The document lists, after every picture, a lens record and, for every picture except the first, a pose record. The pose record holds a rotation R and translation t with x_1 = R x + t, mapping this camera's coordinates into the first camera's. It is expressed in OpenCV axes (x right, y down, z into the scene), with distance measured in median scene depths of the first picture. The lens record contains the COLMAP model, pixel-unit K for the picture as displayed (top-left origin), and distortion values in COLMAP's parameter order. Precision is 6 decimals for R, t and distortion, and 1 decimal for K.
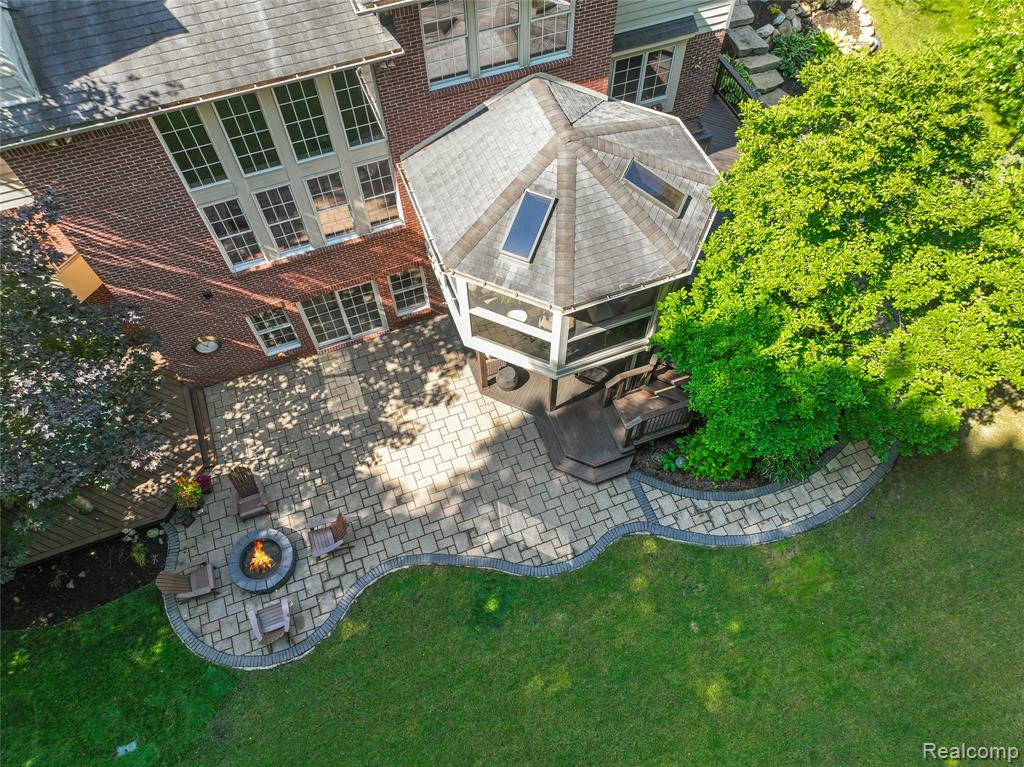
lens RADIAL K [[721.4, 0, 512.0], [0, 721.4, 383.5], [0, 0, 1]] dist [-0.003100, 0.035640]
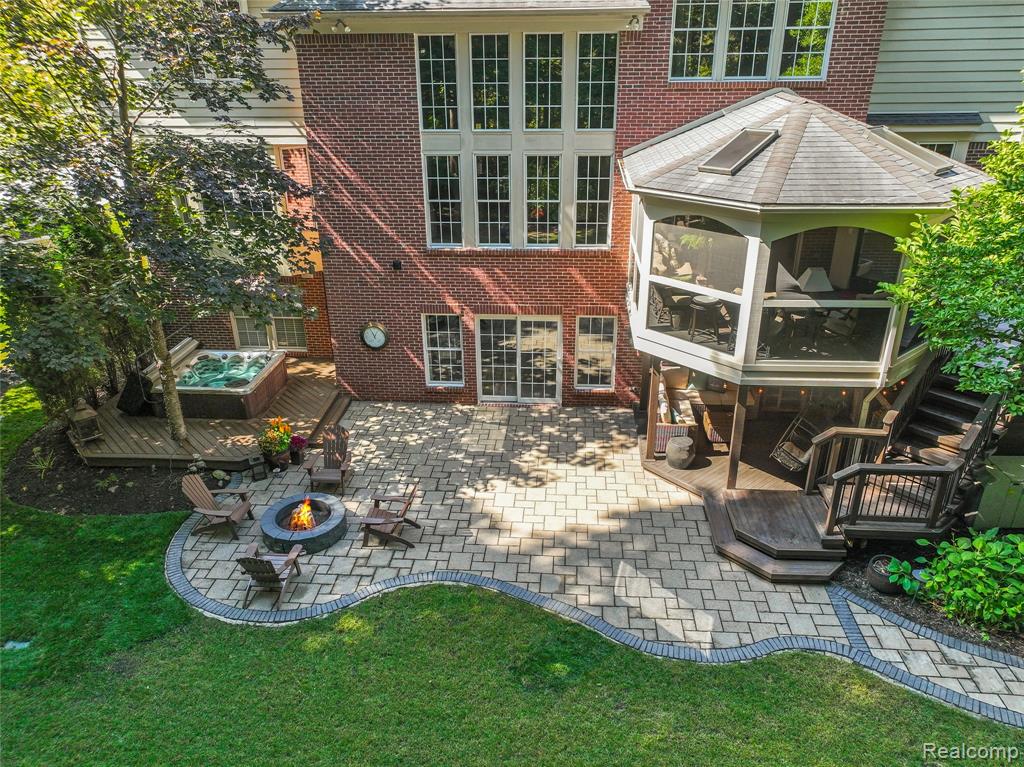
lens RADIAL K [[731.5, 0, 519.0], [0, 731.5, 383.7], [0, 0, 1]] dist [-0.008104, 0.029130]
pose [[0.908321, 0.175420, -0.379712, 0.129537], [-0.361480, 0.785950, -0.501612, 0.421269], [0.210442, 0.592883, 0.777305, 0.338405]]
